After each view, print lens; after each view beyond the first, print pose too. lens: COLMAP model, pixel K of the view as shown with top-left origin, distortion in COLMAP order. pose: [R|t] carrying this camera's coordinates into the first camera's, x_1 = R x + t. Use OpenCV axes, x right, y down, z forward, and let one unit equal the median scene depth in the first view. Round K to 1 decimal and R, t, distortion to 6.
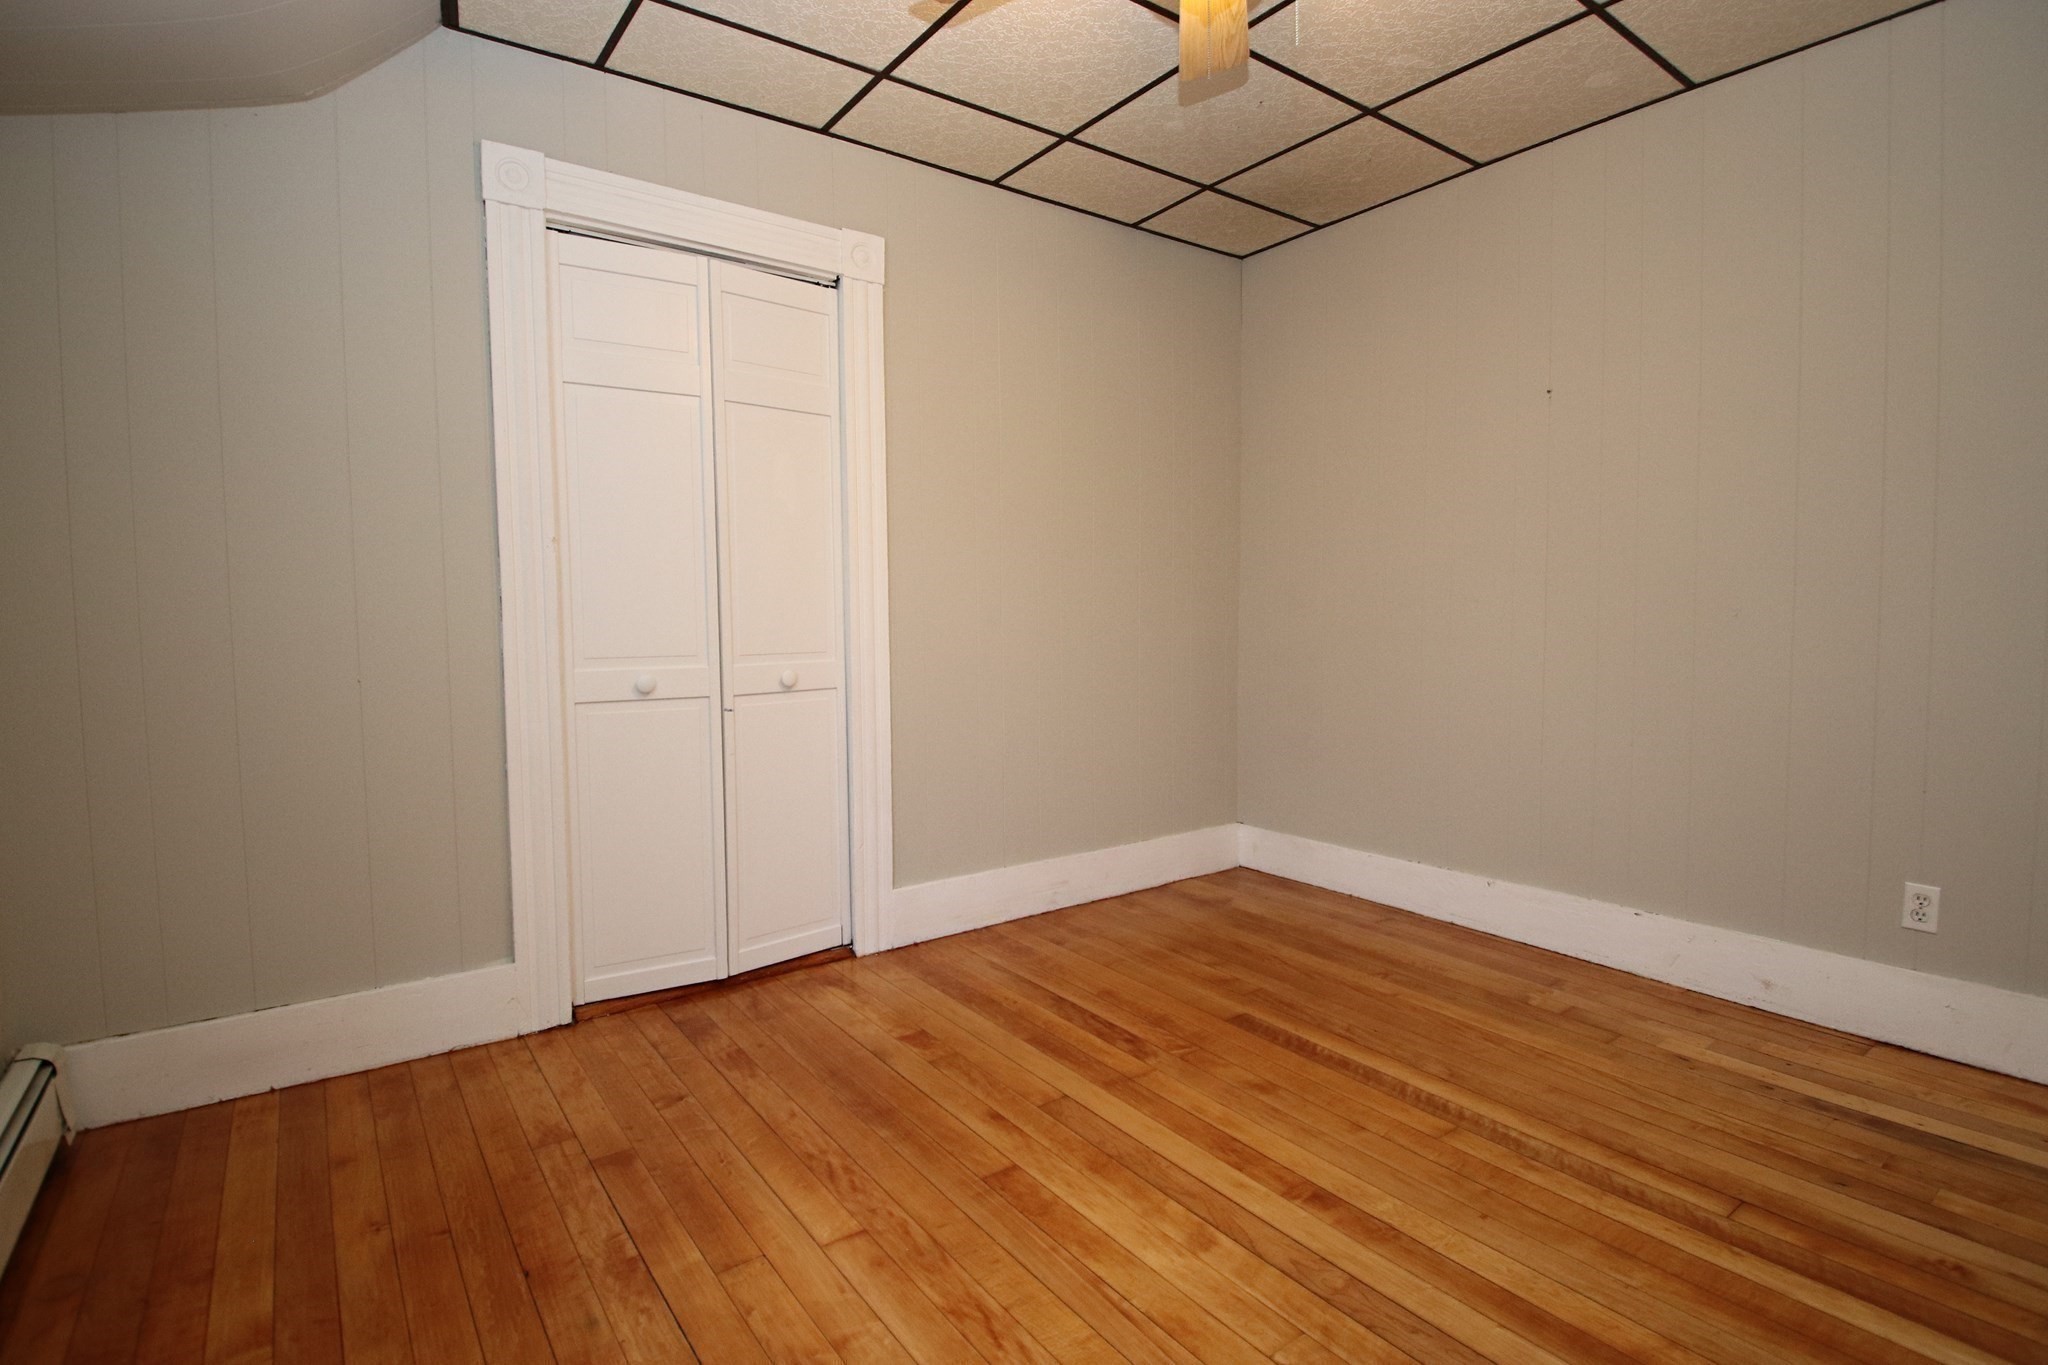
lens RADIAL K [[972.3, 0, 1010.6], [0, 972.3, 662.1], [0, 0, 1]] dist [0.013974, -0.025846]
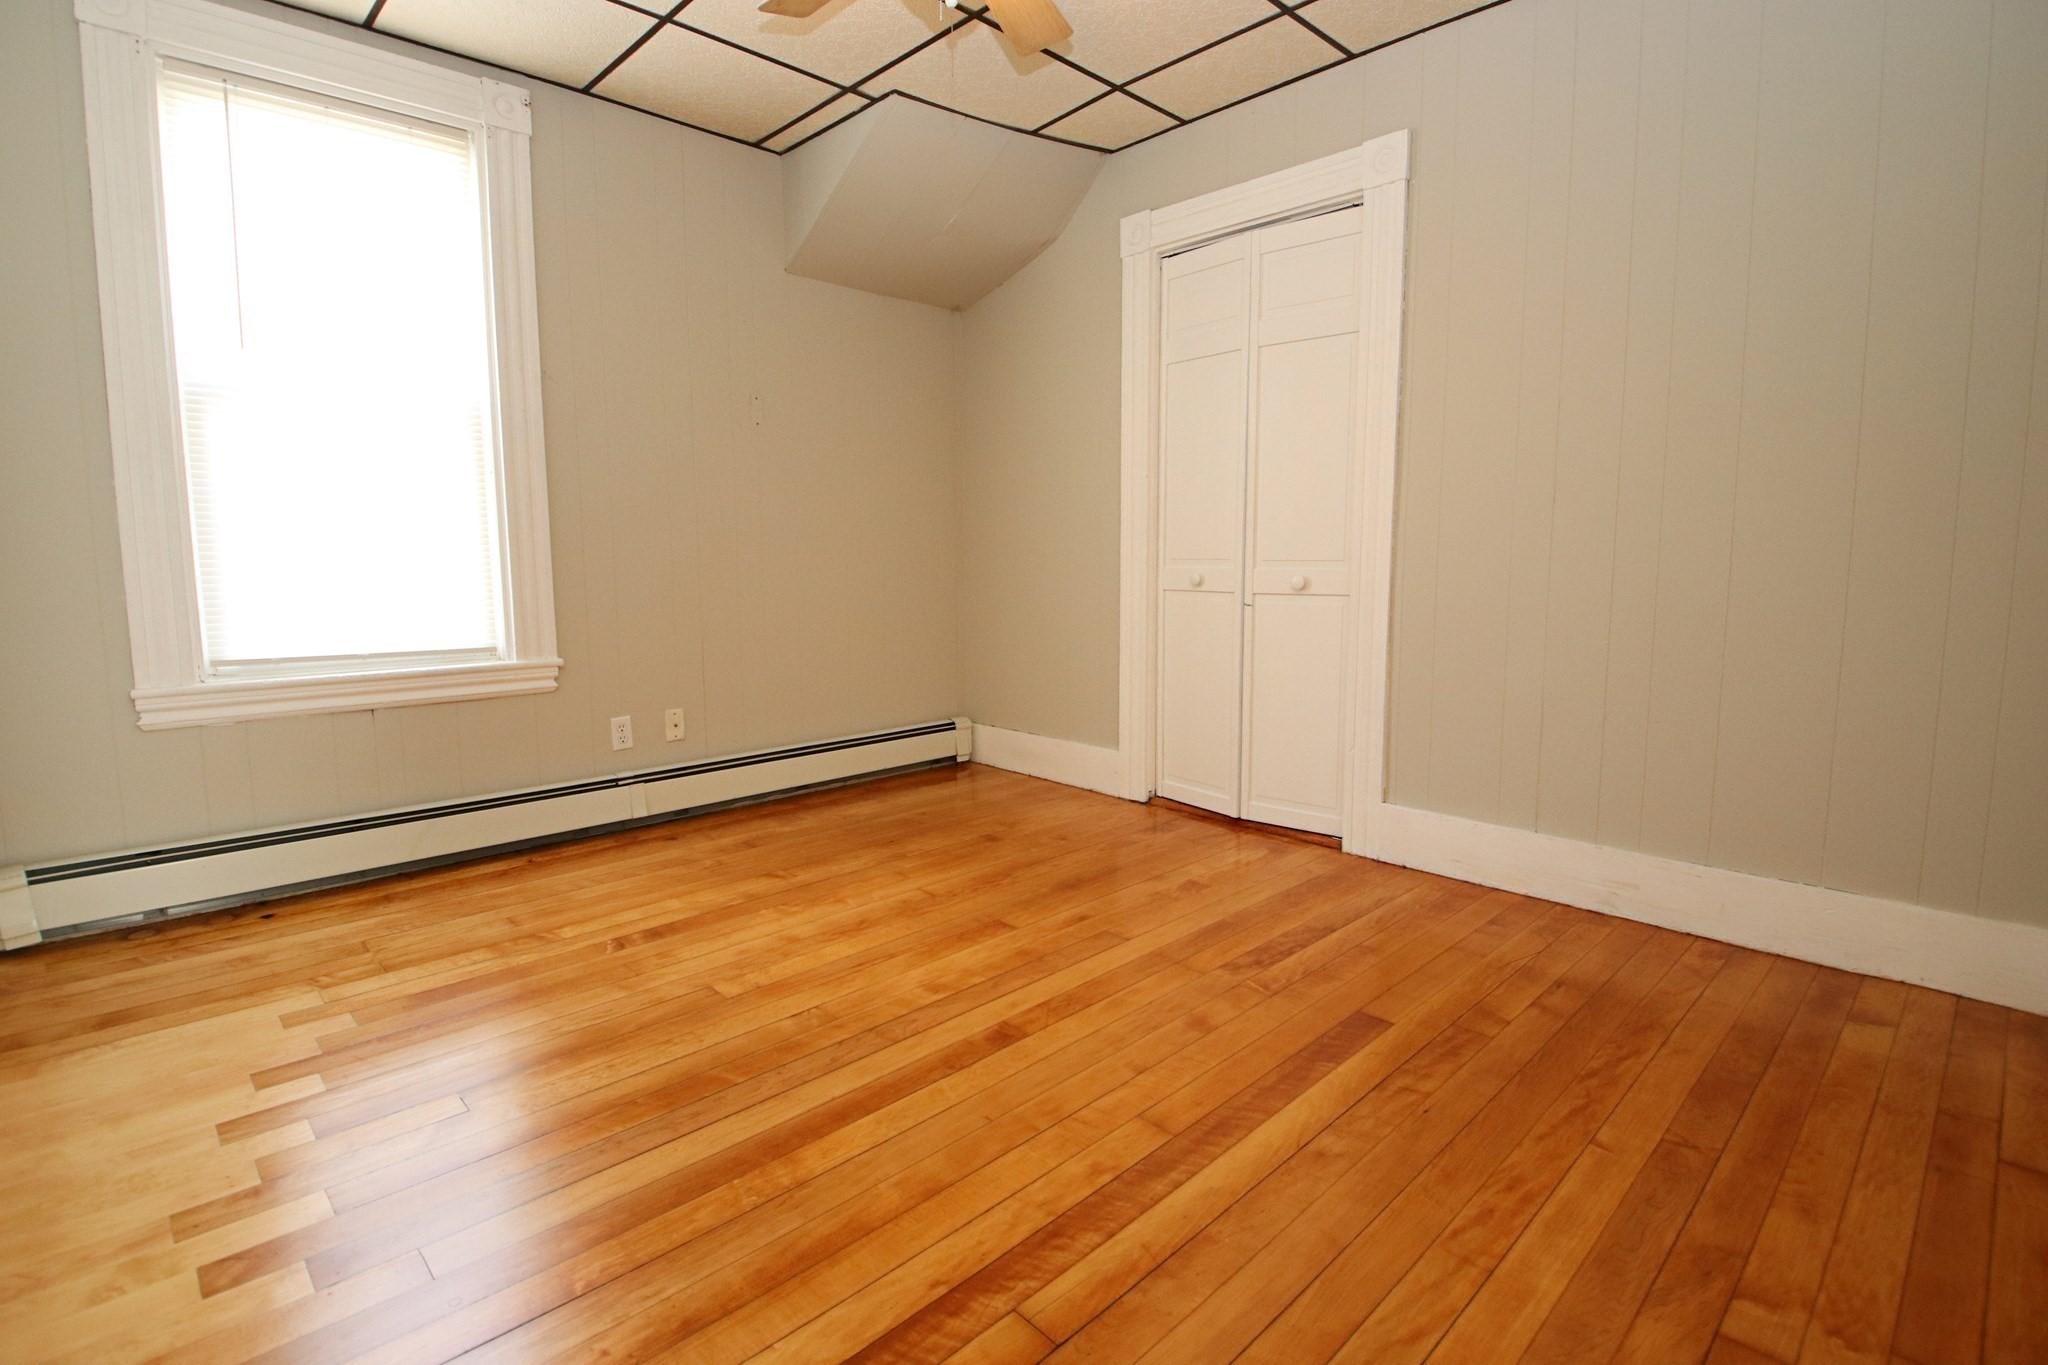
lens RADIAL K [[971.3, 0, 1035.8], [0, 971.3, 664.3], [0, 0, 1]] dist [0.001872, -0.016289]
pose [[0.150096, 0.121367, -0.981194, 0.982004], [-0.053373, 0.991984, 0.114537, -0.002745], [0.987230, 0.035178, 0.155371, 0.611396]]
